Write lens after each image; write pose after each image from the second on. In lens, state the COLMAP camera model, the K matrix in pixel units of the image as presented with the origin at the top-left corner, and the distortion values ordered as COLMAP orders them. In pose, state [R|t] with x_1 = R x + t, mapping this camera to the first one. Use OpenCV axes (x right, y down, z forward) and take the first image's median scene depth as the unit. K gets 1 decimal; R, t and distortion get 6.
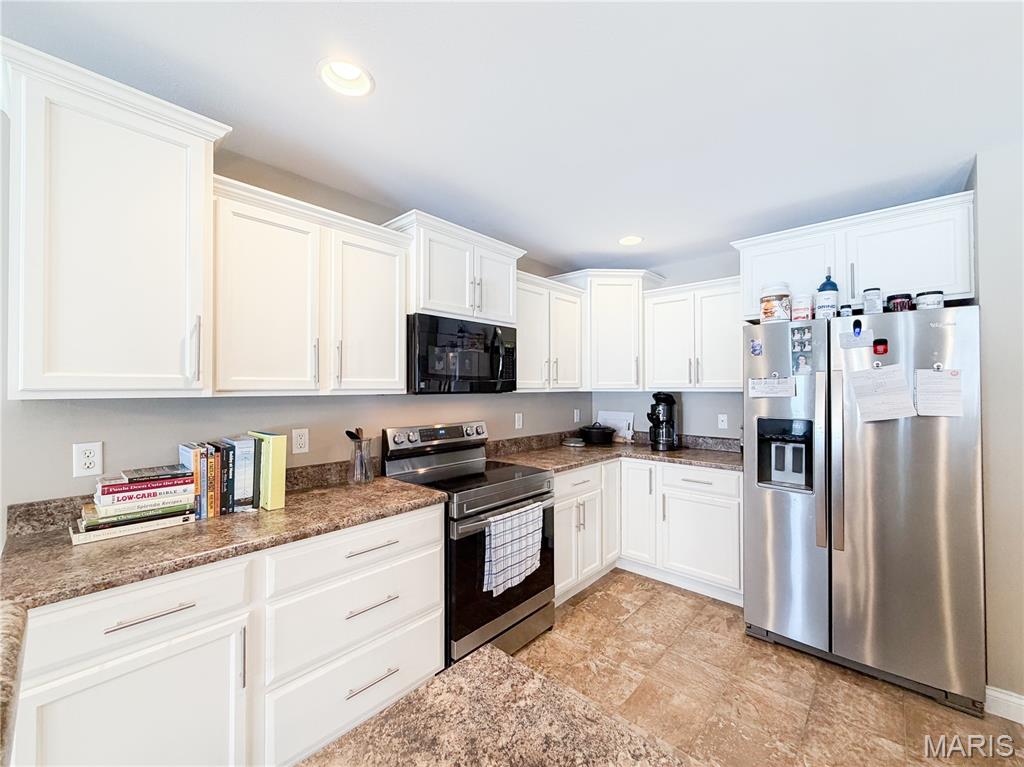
lens RADIAL K [[413.4, 0, 504.7], [0, 413.4, 382.5], [0, 0, 1]] dist [-0.000483, 0.000054]
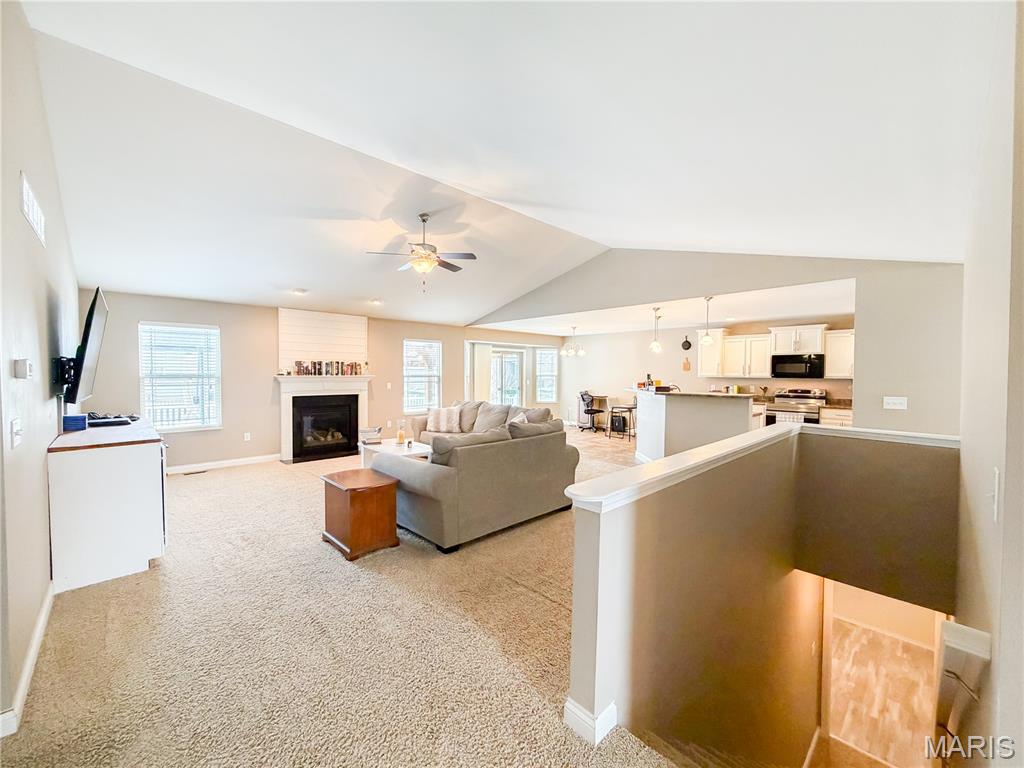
lens RADIAL K [[413.4, 0, 504.7], [0, 413.4, 383.0], [0, 0, 1]] dist [-0.000483, 0.000054]
pose [[-0.066696, 0.023741, -0.997491, 3.460659], [0.009952, 0.999683, 0.023128, -0.032497], [0.997724, -0.008384, -0.066911, -1.070158]]
